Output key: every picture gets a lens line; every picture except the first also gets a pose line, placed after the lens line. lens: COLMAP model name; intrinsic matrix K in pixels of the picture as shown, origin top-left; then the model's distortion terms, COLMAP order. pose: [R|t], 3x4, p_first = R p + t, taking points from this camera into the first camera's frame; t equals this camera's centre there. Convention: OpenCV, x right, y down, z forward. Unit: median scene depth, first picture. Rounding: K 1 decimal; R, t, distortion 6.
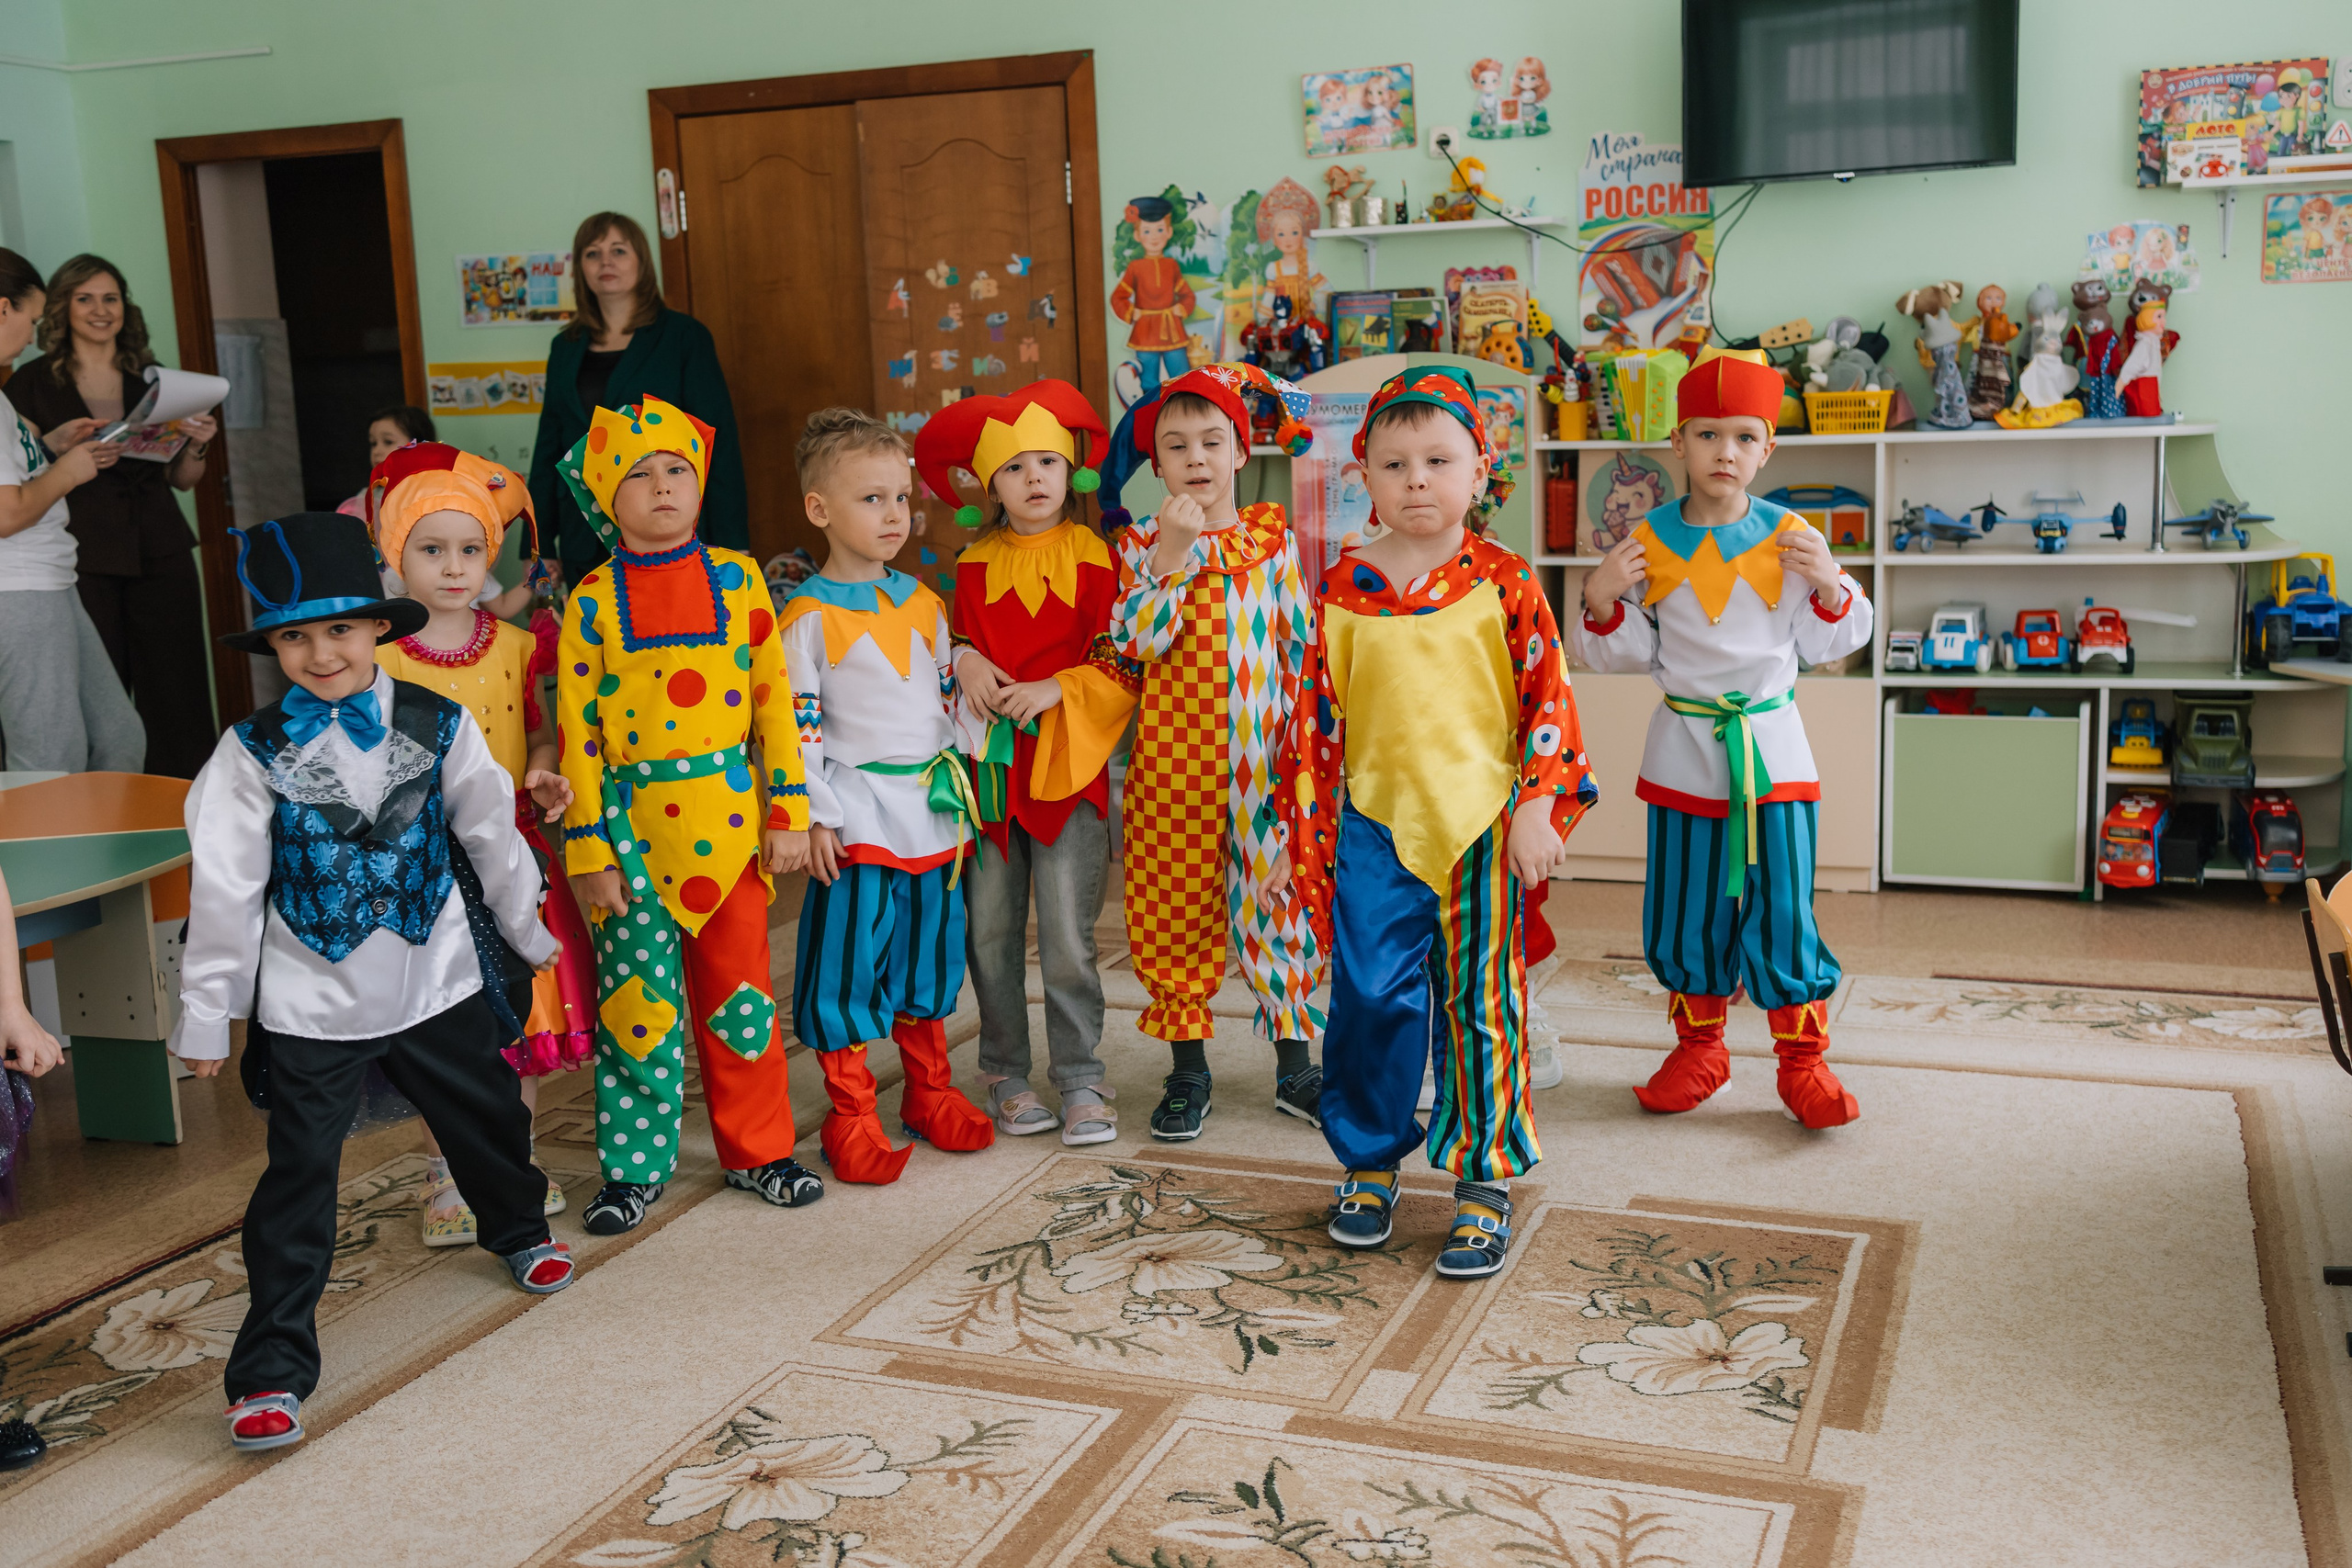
lens RADIAL K [[2334.3, 0, 1178.0], [0, 2334.3, 782.5], [0, 0, 1]] dist [0.007273, 0.000000]
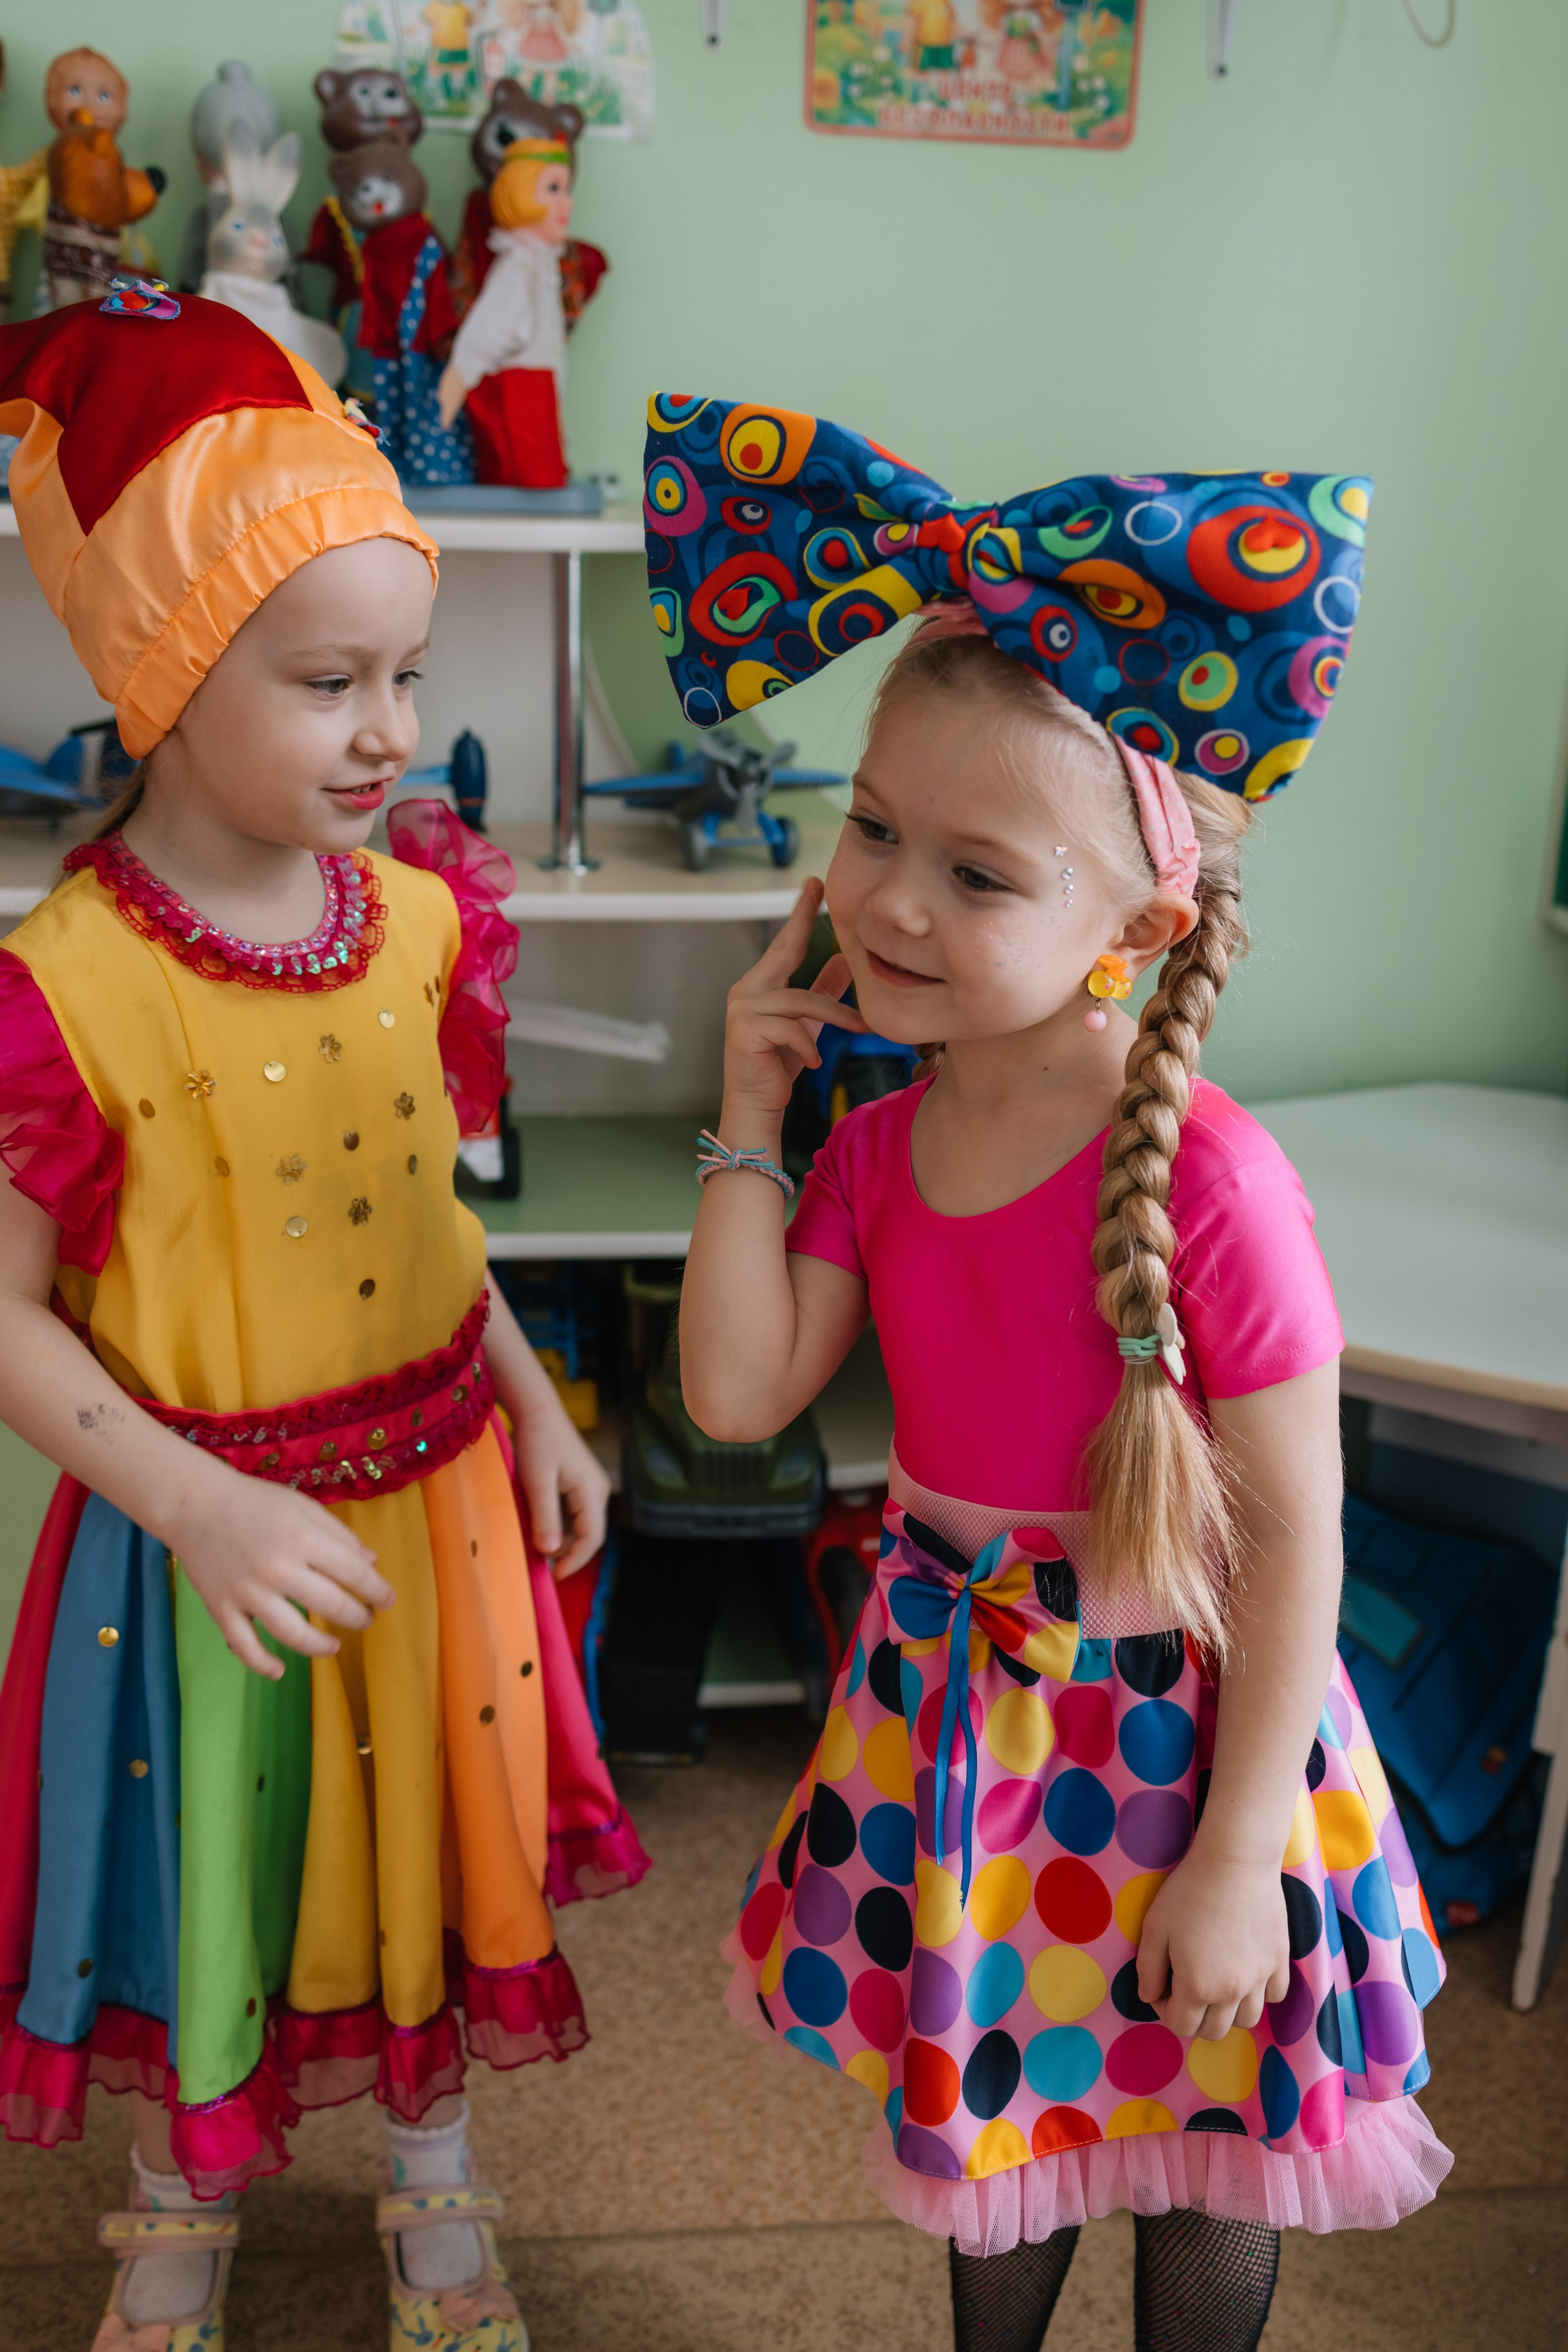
lens RADIAL K [[2334.5, 0, 784.4], [0, 2334.5, 1175.3], [0, 0, 1]] dist [0.007273, 0.000000]
pose [[0.882687, -0.085754, 0.462071, 0.276337], [0.016528, 0.988267, 0.151837, -0.106635], [-0.469670, -0.126387, 0.873748, 0.660392]]
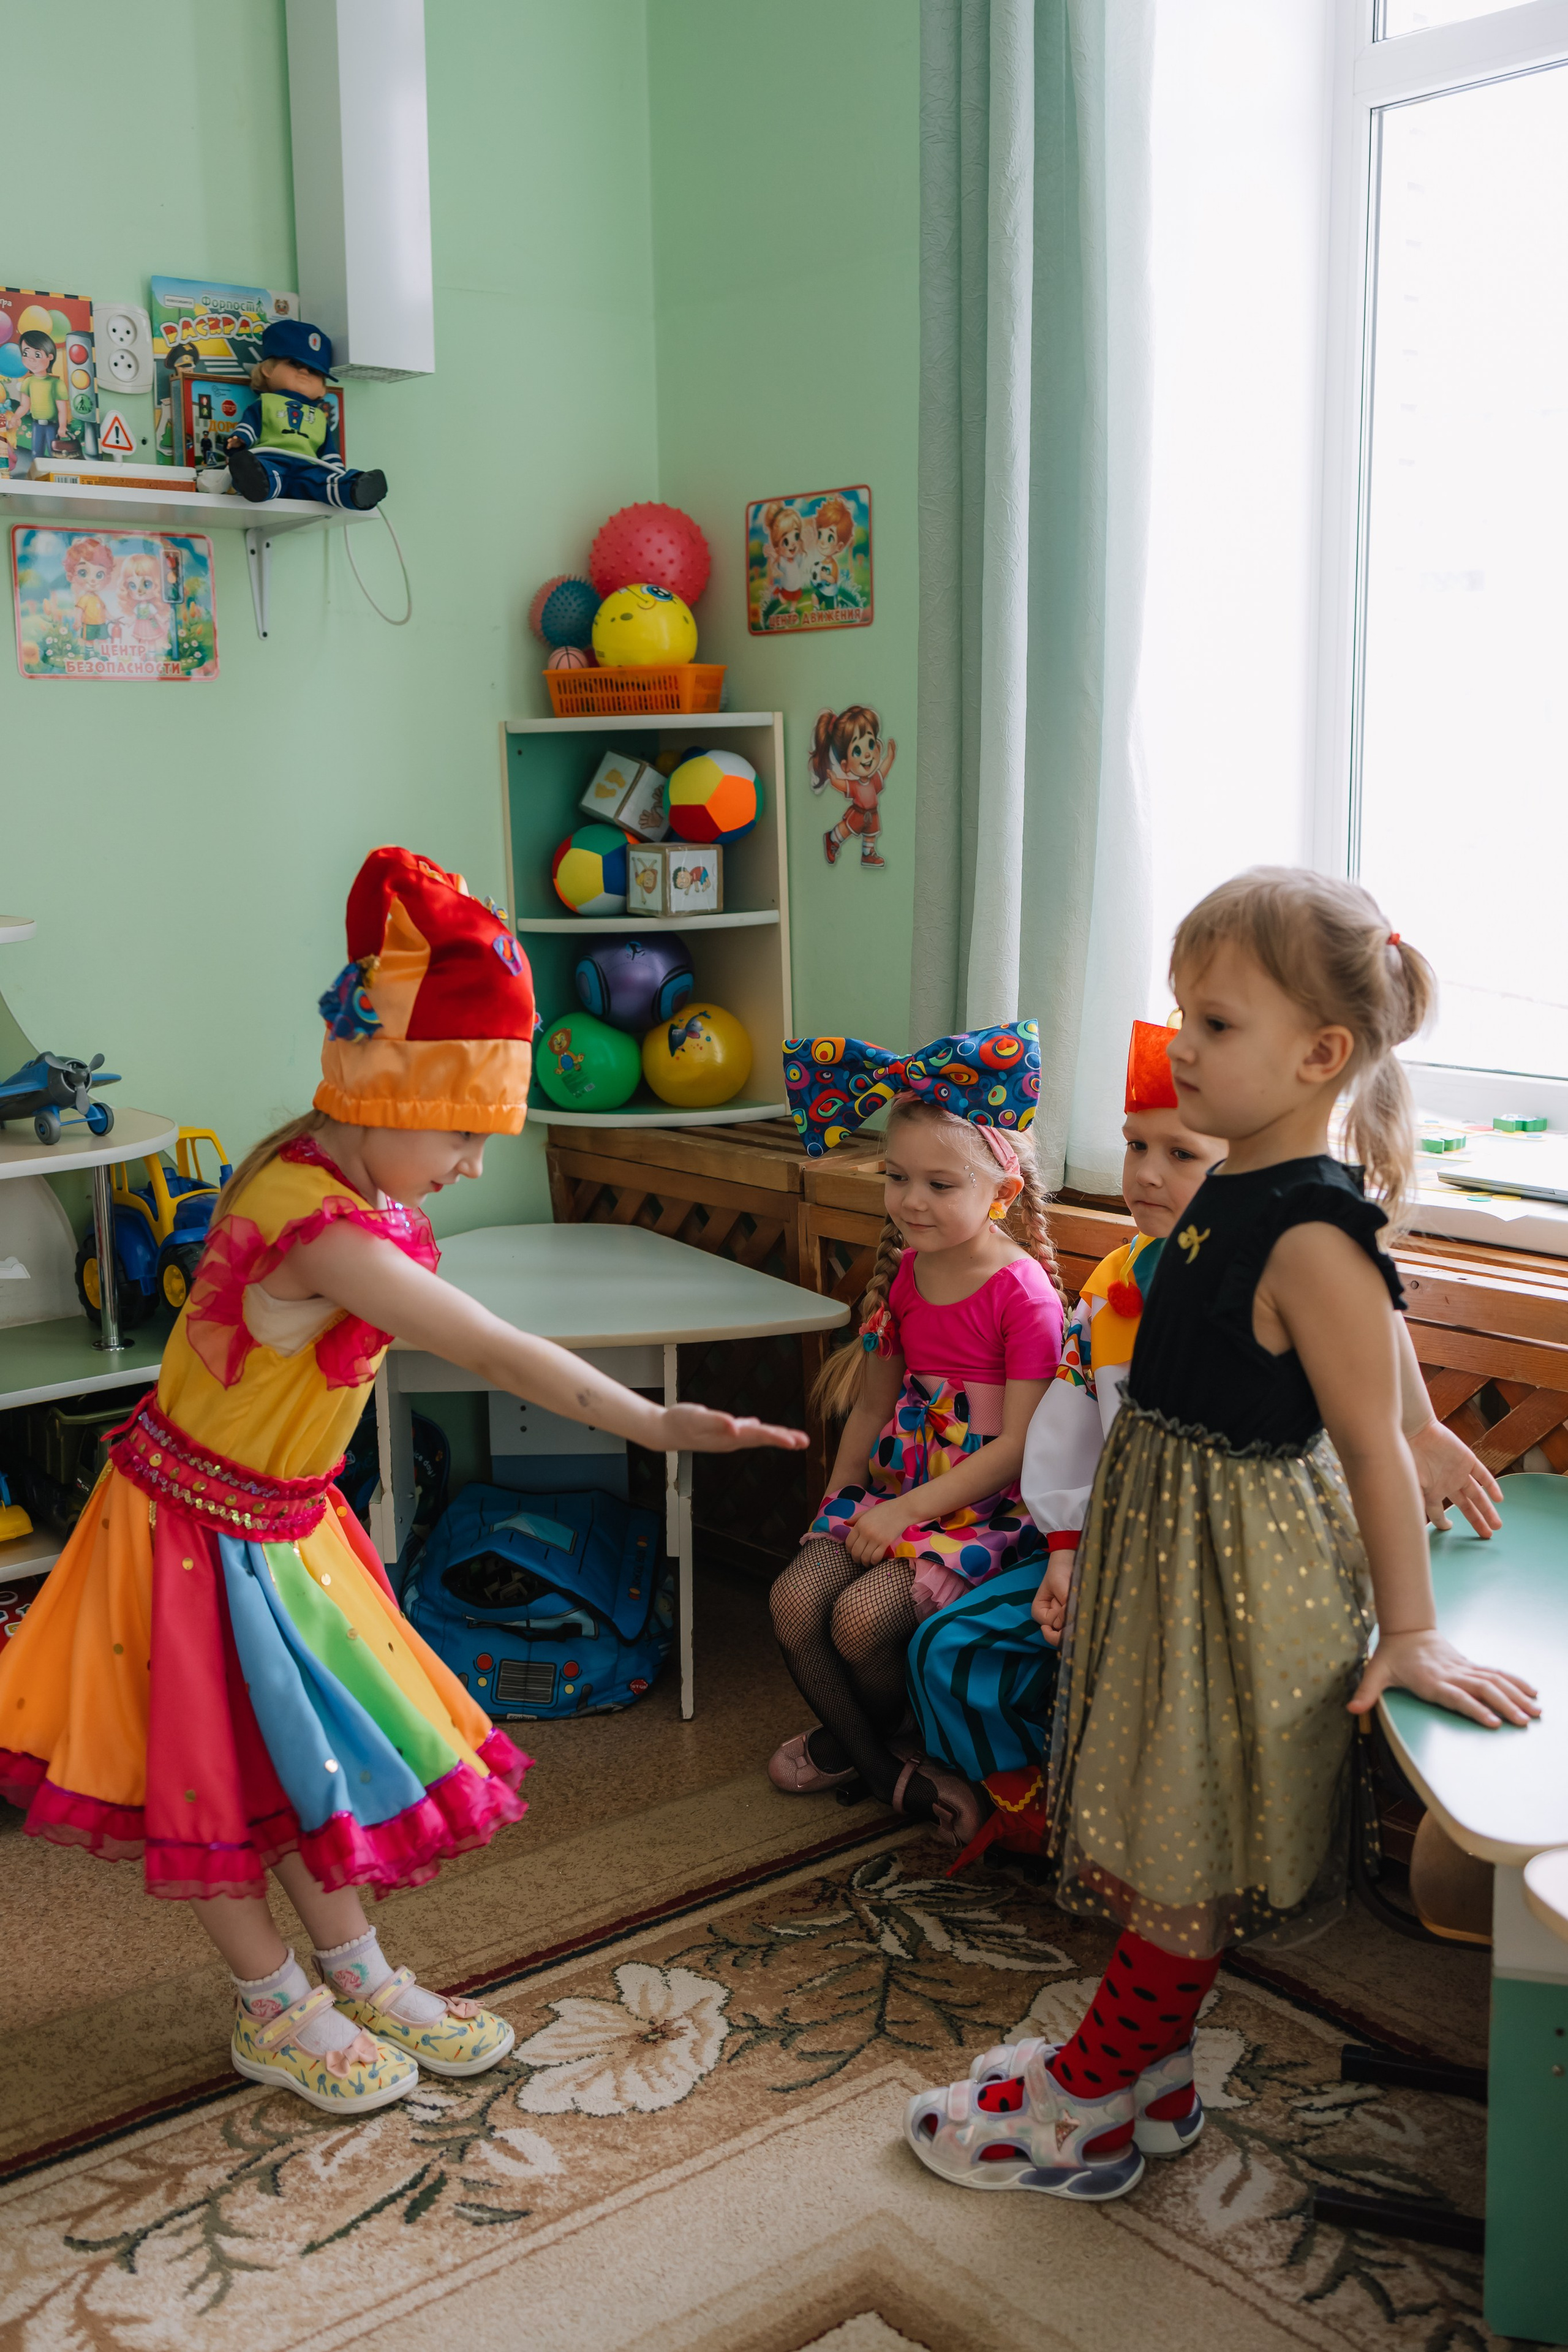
lens RADIAL K [[2334.5, 0, 783.8], [0, 2334.5, 1168.2], [0, 0, 1]] dist [0.007273, 0.000000]
pose [[0.499362, -0.119160, 0.858160, 0.045796], [0.156237, 0.986644, 0.046087, -0.091043], [-0.852190, 0.111062, 0.511310, 0.558948]]
